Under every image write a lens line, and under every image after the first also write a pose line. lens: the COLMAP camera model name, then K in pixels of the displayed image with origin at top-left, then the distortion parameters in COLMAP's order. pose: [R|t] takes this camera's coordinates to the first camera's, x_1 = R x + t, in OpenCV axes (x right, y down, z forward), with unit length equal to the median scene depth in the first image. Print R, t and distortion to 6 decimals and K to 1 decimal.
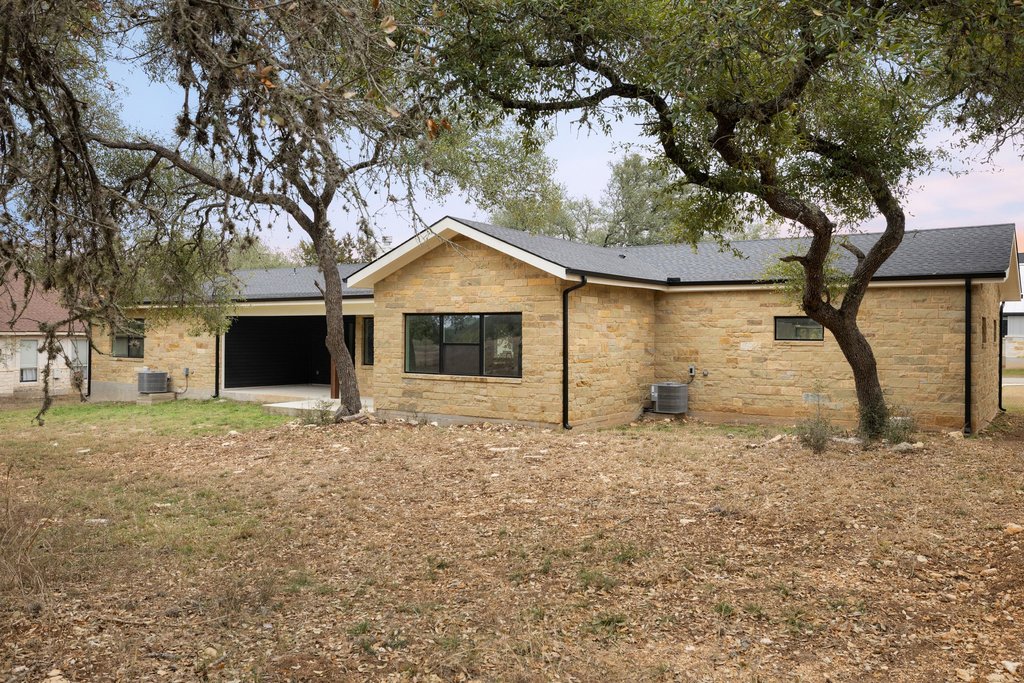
lens RADIAL K [[536.8, 0, 512.0], [0, 536.8, 340.6], [0, 0, 1]] dist [-0.001820, -0.000182]
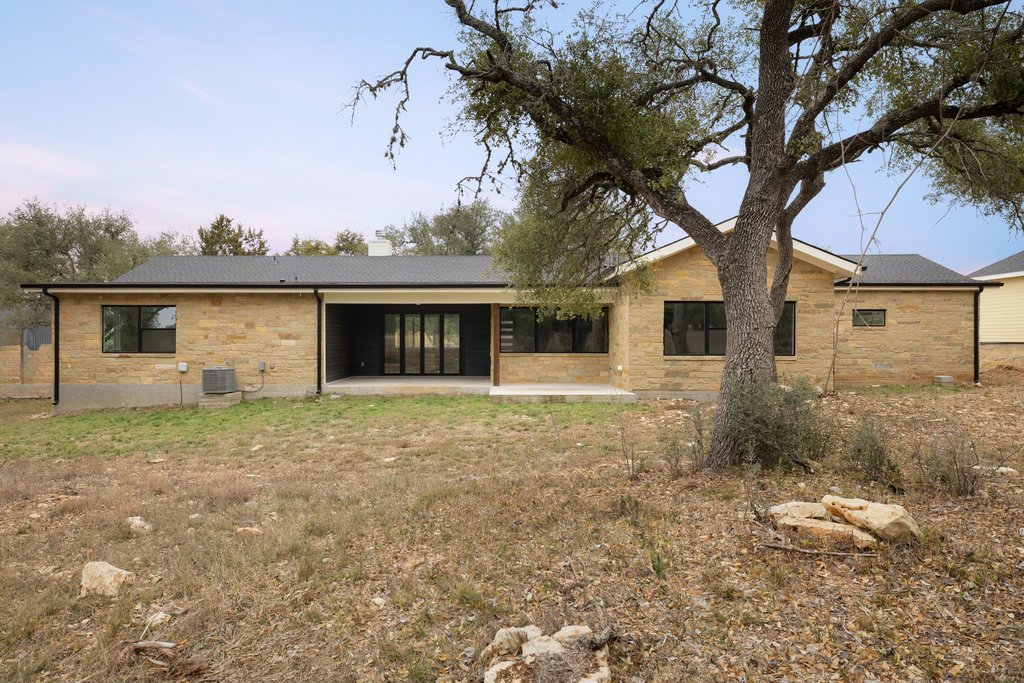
lens RADIAL K [[445.8, 0, 511.8], [0, 445.8, 338.8], [0, 0, 1]] dist [0.008286, -0.001508]
pose [[0.921003, -0.010862, 0.389403, -0.843220], [0.007845, 0.999926, 0.009336, 0.014813], [-0.389476, -0.005544, 0.921020, 0.281469]]
